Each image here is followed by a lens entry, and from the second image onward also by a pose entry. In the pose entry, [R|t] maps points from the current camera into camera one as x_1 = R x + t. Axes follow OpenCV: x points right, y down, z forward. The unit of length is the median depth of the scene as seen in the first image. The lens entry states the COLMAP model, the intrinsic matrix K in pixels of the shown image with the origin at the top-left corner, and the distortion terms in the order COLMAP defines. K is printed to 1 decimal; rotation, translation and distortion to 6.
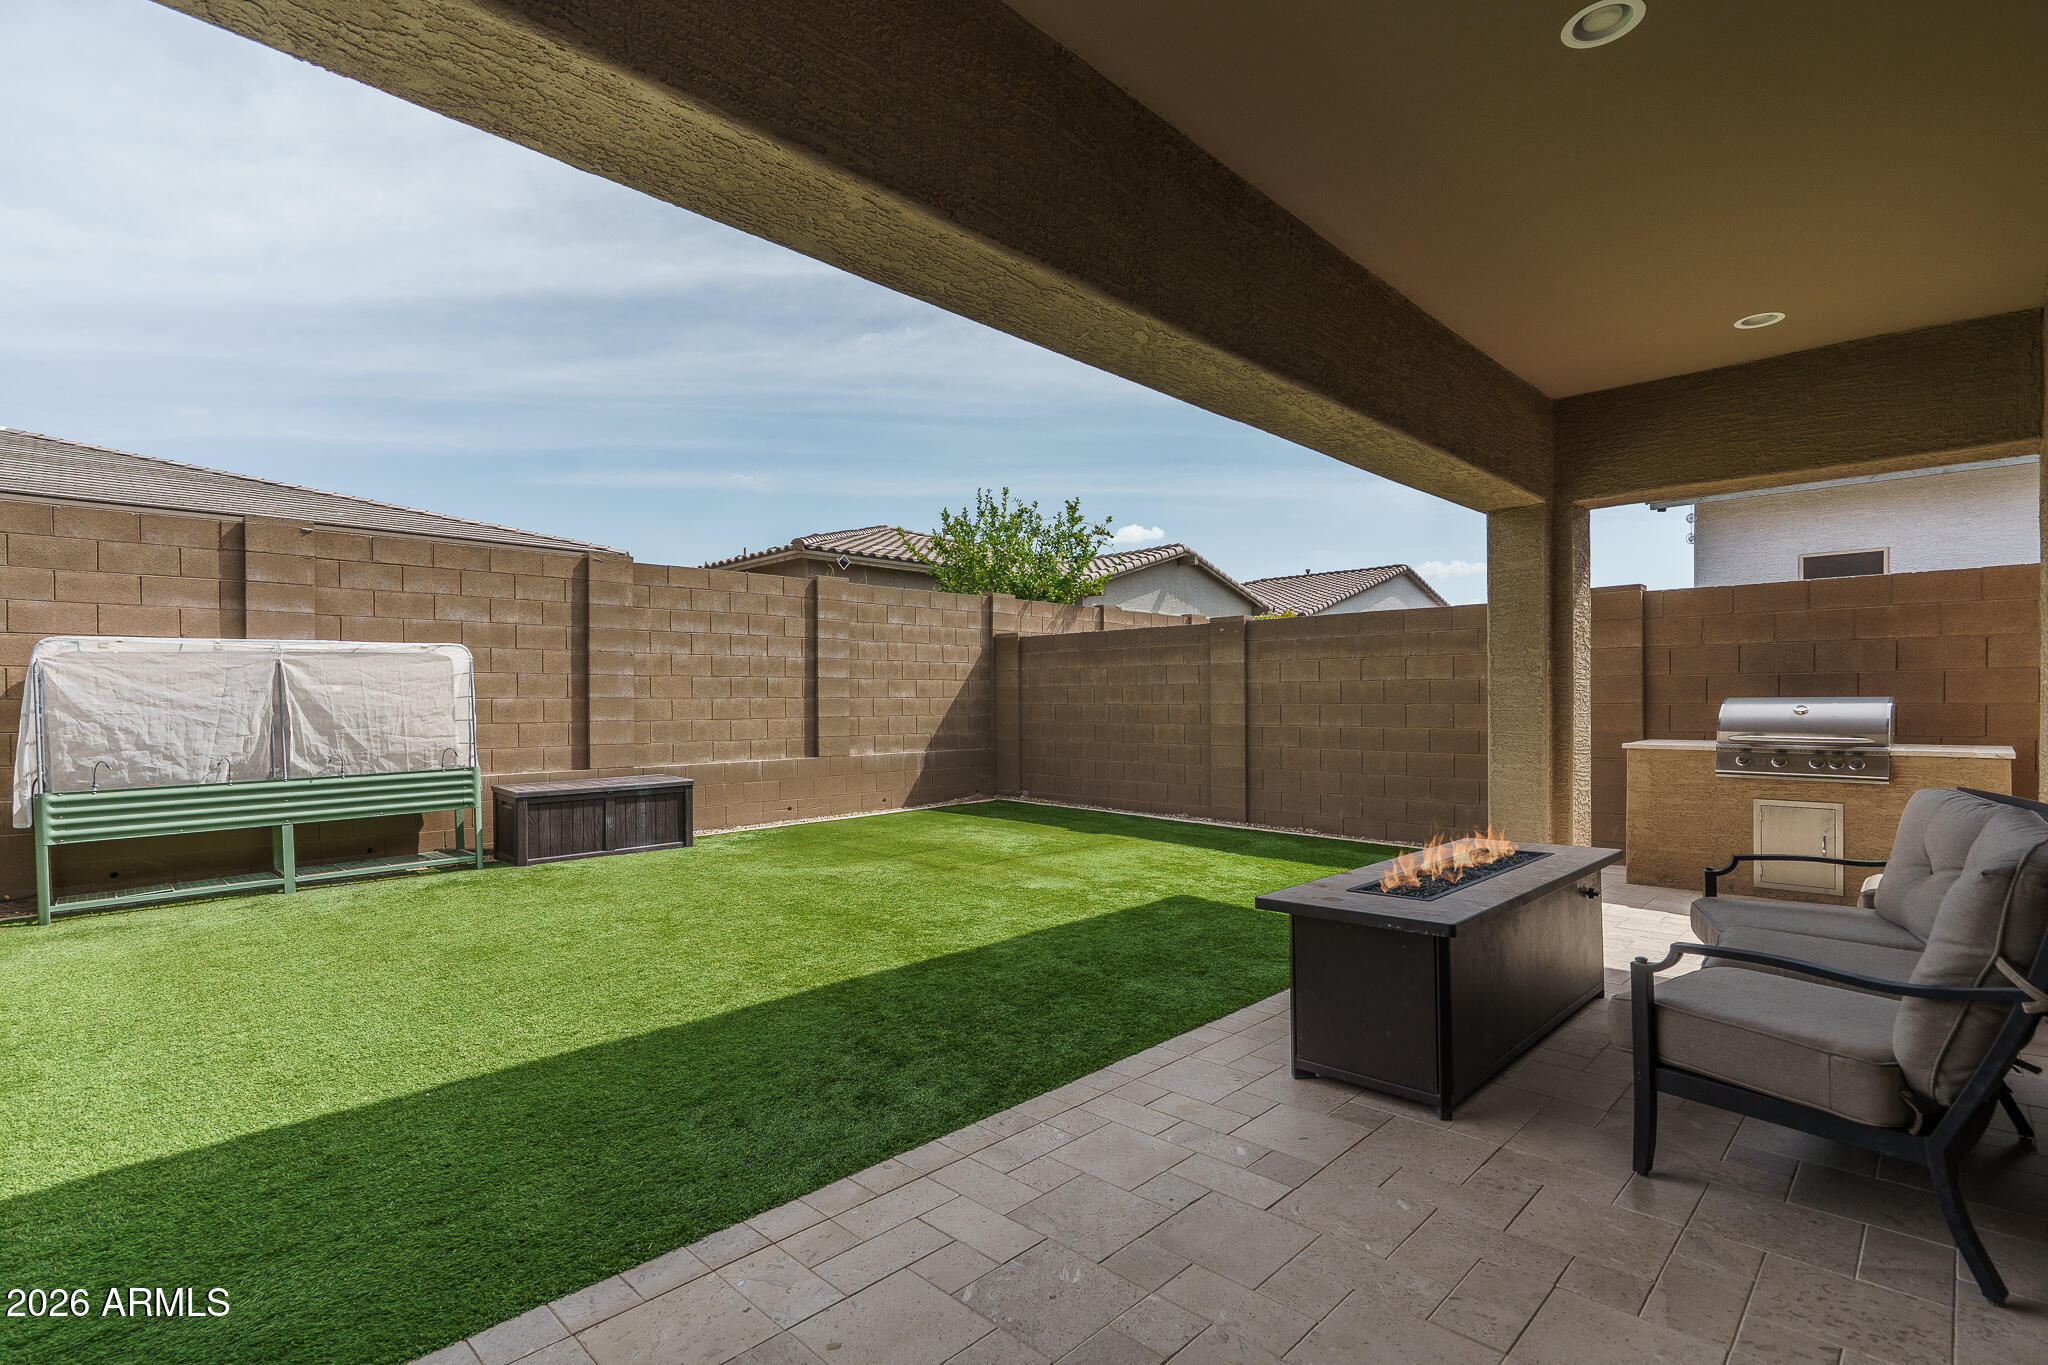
lens RADIAL K [[973.0, 0, 998.3], [0, 973.0, 702.4], [0, 0, 1]] dist [0.000947, 0.000122]
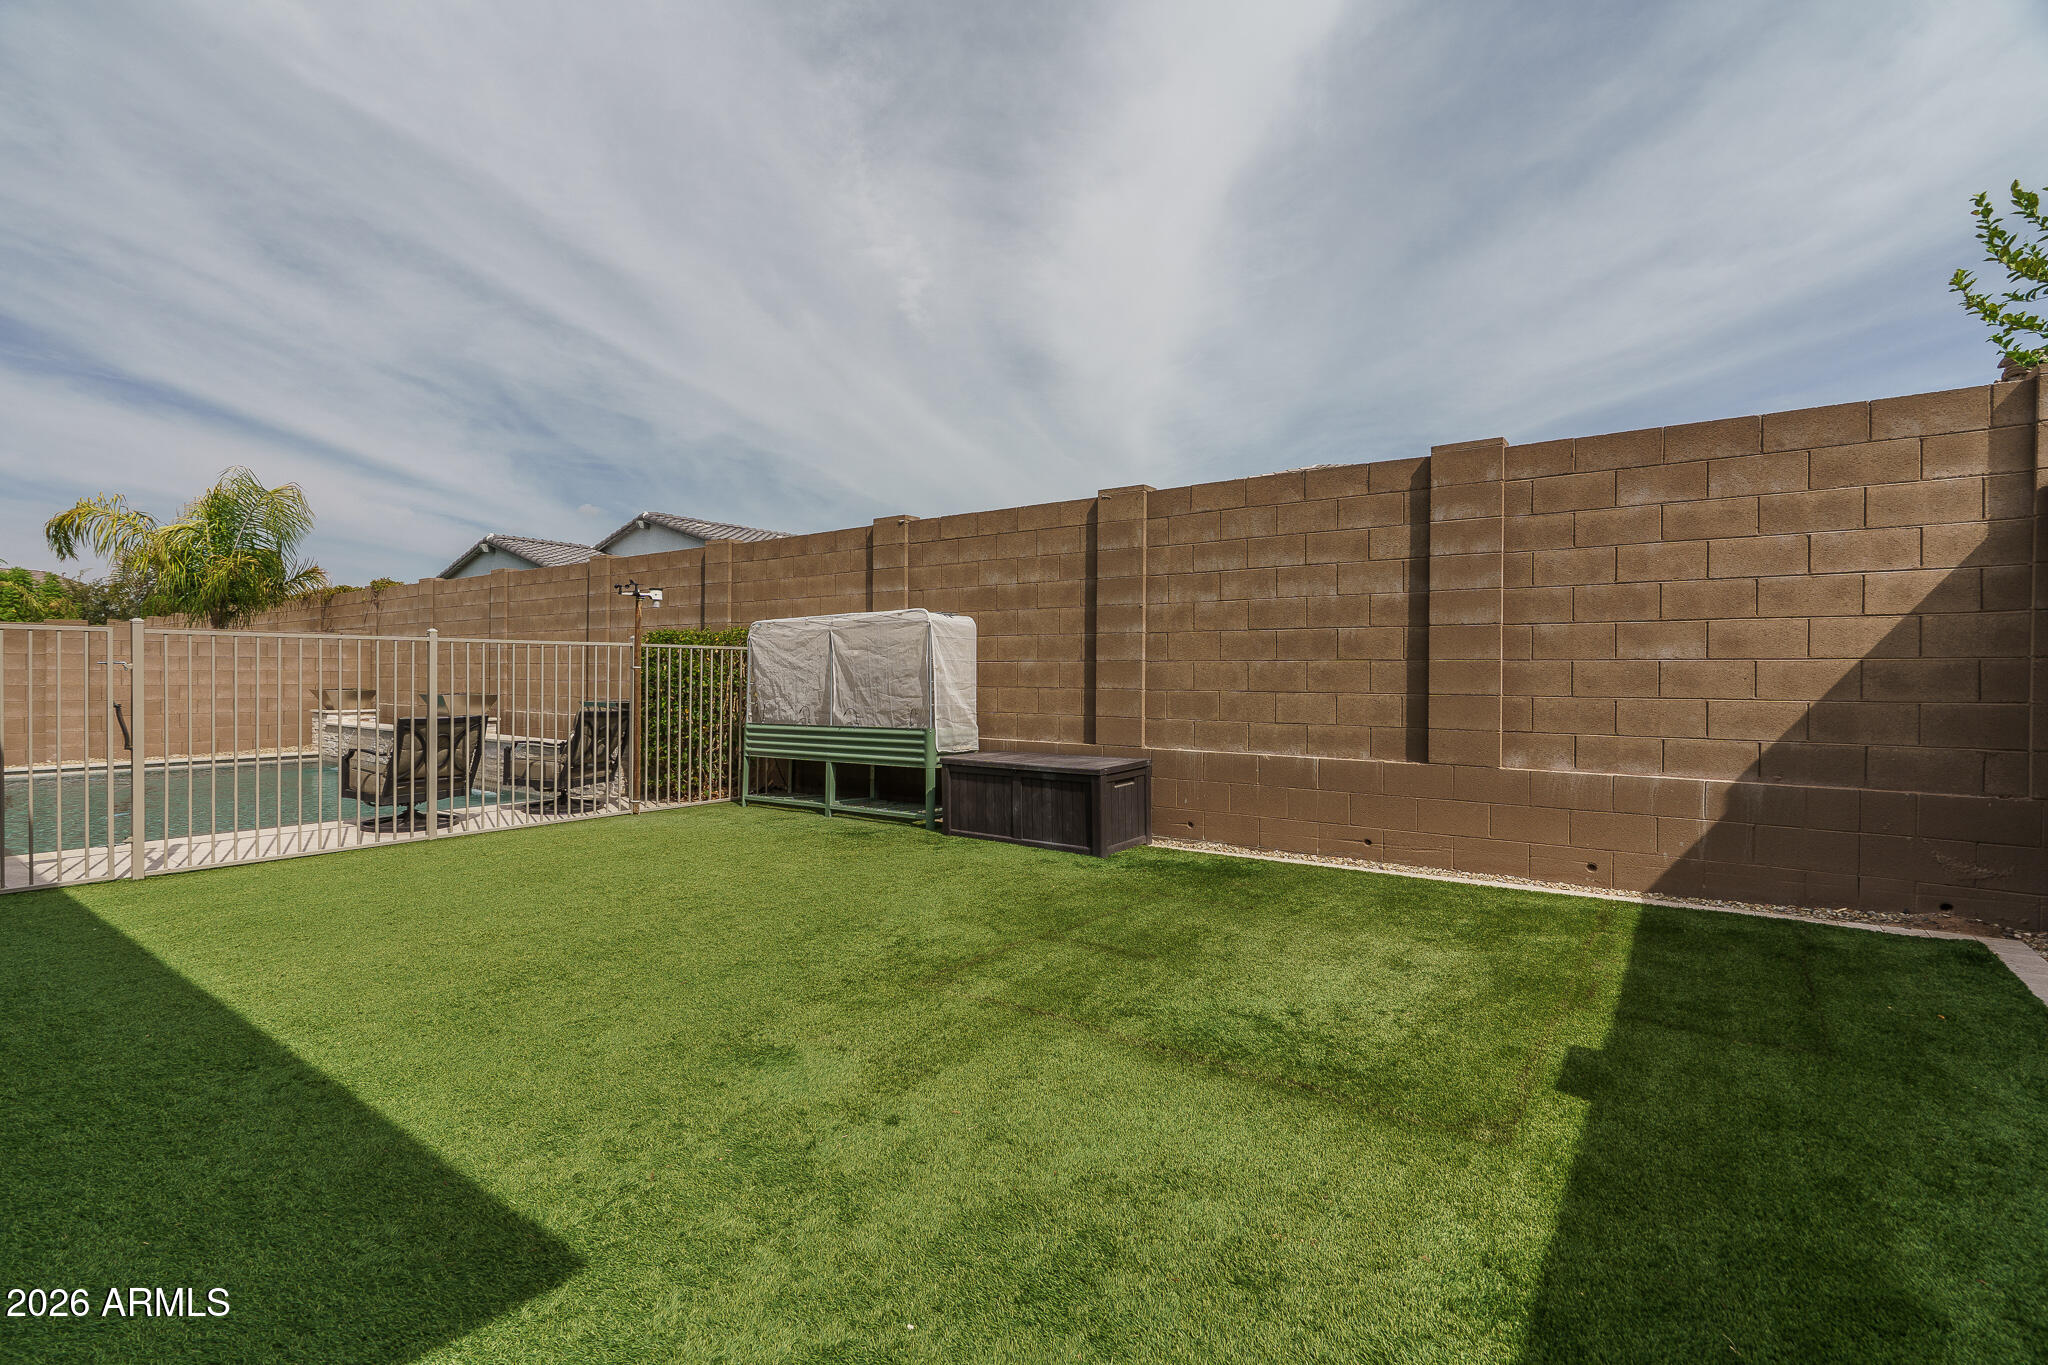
lens RADIAL K [[944.4, 0, 1004.0], [0, 944.4, 678.3], [0, 0, 1]] dist [-0.004524, 0.000452]
pose [[0.152187, 0.012670, -0.988270, 0.391469], [-0.007497, 0.999904, 0.011665, 0.001743], [0.988323, 0.005634, 0.152267, 0.799552]]
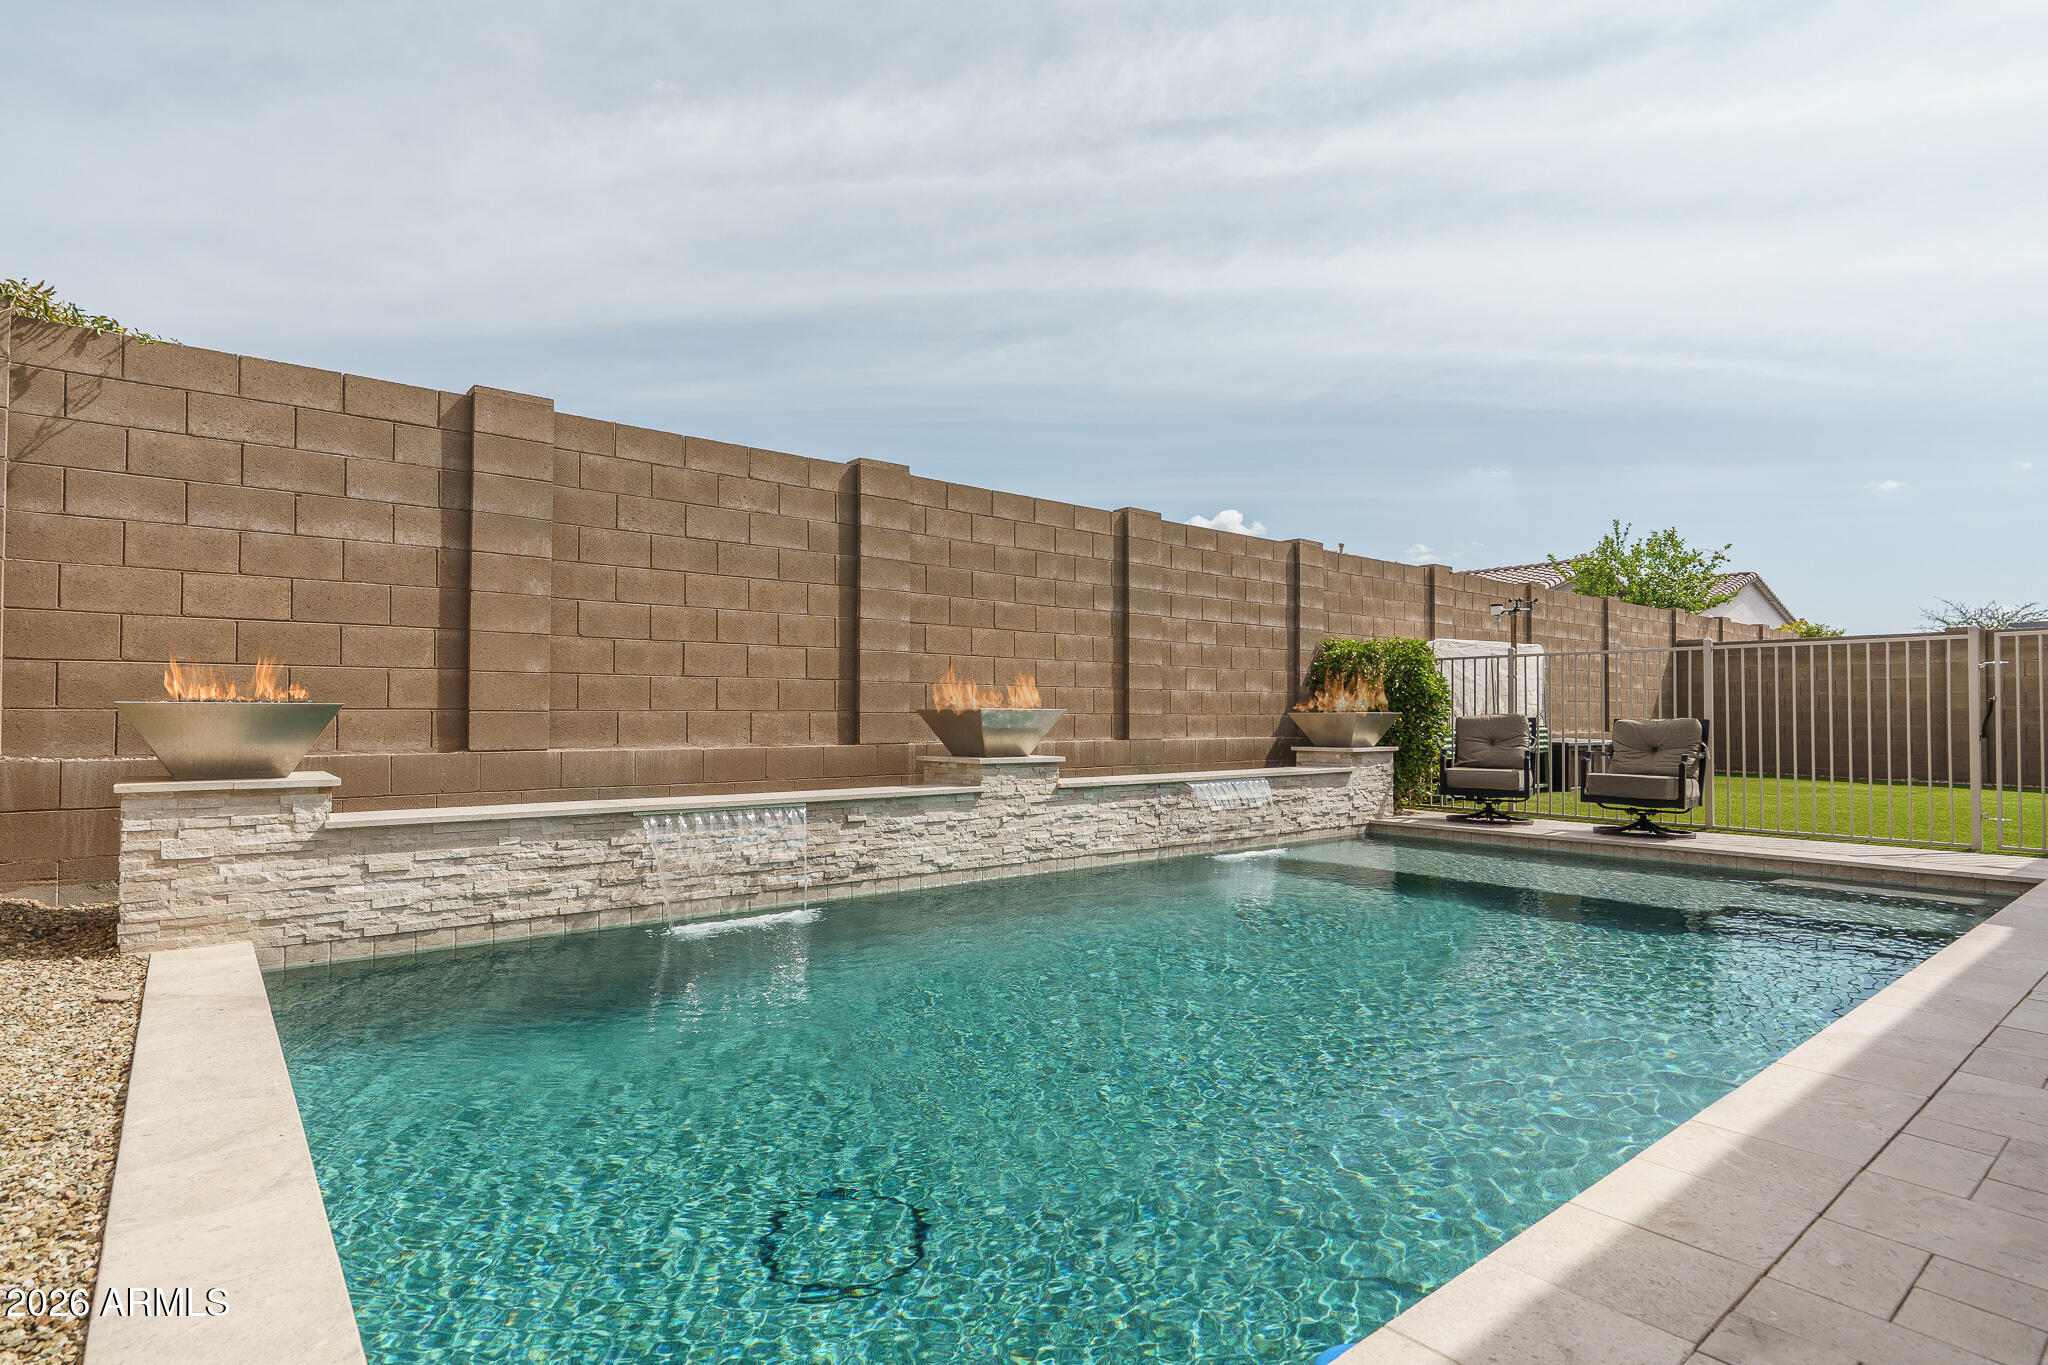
lens RADIAL K [[1051.1, 0, 1025.6], [0, 1051.1, 695.1], [0, 0, 1]] dist [0.013813, -0.000119]
pose [[0.996422, 0.007388, -0.084192, -1.095499], [-0.009403, 0.999678, -0.023563, 0.057682], [0.083991, 0.024270, 0.996171, -0.648864]]
